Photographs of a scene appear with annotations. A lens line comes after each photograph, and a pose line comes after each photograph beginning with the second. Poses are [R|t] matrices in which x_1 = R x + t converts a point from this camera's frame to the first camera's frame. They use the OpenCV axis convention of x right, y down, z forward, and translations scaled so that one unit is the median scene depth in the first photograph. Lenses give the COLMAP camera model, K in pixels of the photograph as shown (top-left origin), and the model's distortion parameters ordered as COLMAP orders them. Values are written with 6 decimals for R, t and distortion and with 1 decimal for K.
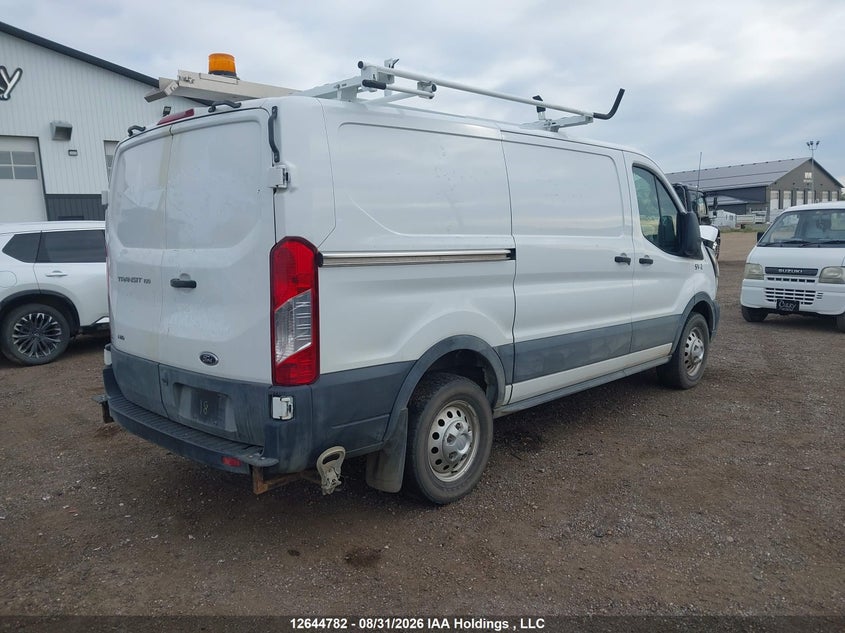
lens RADIAL K [[696.9, 0, 422.5], [0, 696.9, 316.5], [0, 0, 1]] dist [0.118185, -0.202005]
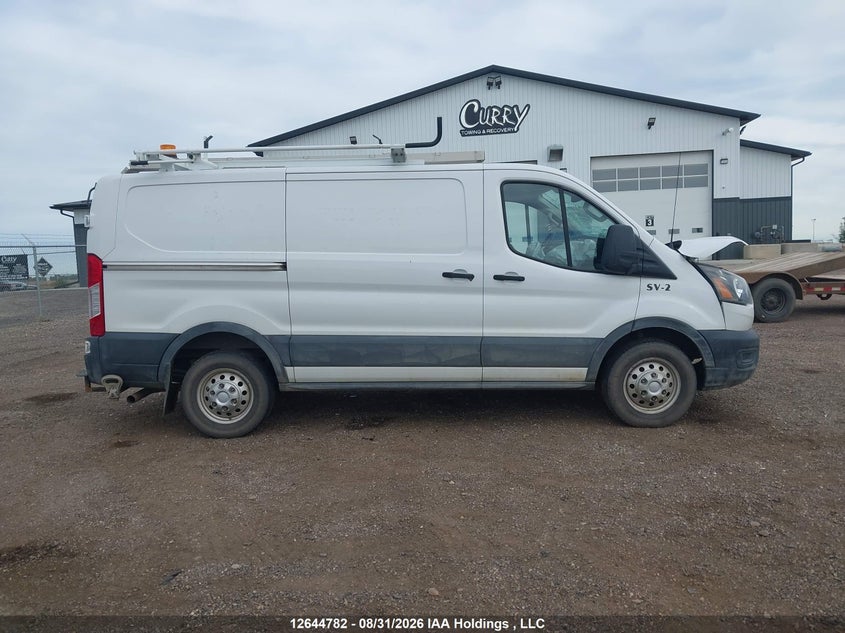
lens RADIAL K [[696.9, 0, 422.5], [0, 696.9, 316.5], [0, 0, 1]] dist [0.118185, -0.202005]
pose [[0.647626, 0.082989, -0.757426, 1.274080], [-0.083495, 0.995794, 0.037716, -0.065480], [0.757370, 0.038815, 0.651831, 0.336452]]
